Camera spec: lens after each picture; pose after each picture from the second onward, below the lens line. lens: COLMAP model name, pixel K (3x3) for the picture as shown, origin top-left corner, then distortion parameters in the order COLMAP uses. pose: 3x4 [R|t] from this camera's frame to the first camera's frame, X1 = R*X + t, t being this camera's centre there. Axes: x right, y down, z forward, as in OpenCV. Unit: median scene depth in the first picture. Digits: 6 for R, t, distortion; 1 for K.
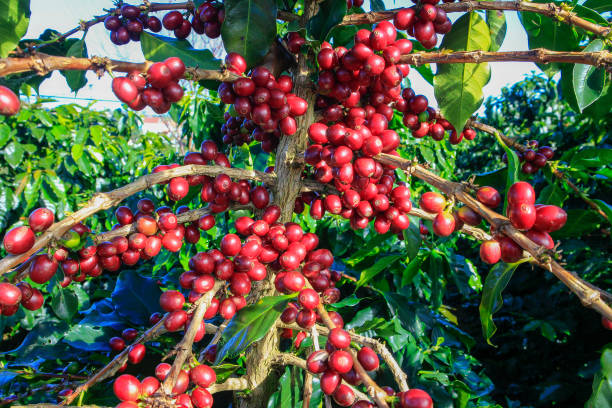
lens RADIAL K [[593.3, 0, 306.0], [0, 593.3, 204.0], [0, 0, 1]] dist [-0.003322, 0.001051]
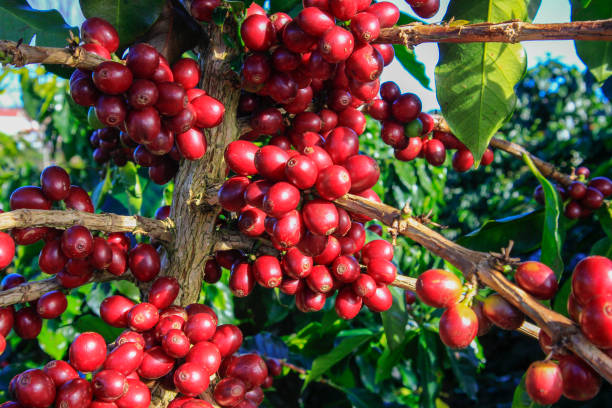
lens RADIAL K [[738.0, 0, 306.0], [0, 738.0, 204.0], [0, 0, 1]] dist [0.019219, 0.040281]
pose [[0.996123, 0.001823, 0.087955, 0.018452], [-0.001163, 0.999971, -0.007550, -0.064585], [-0.087966, 0.007418, 0.996096, 0.249113]]
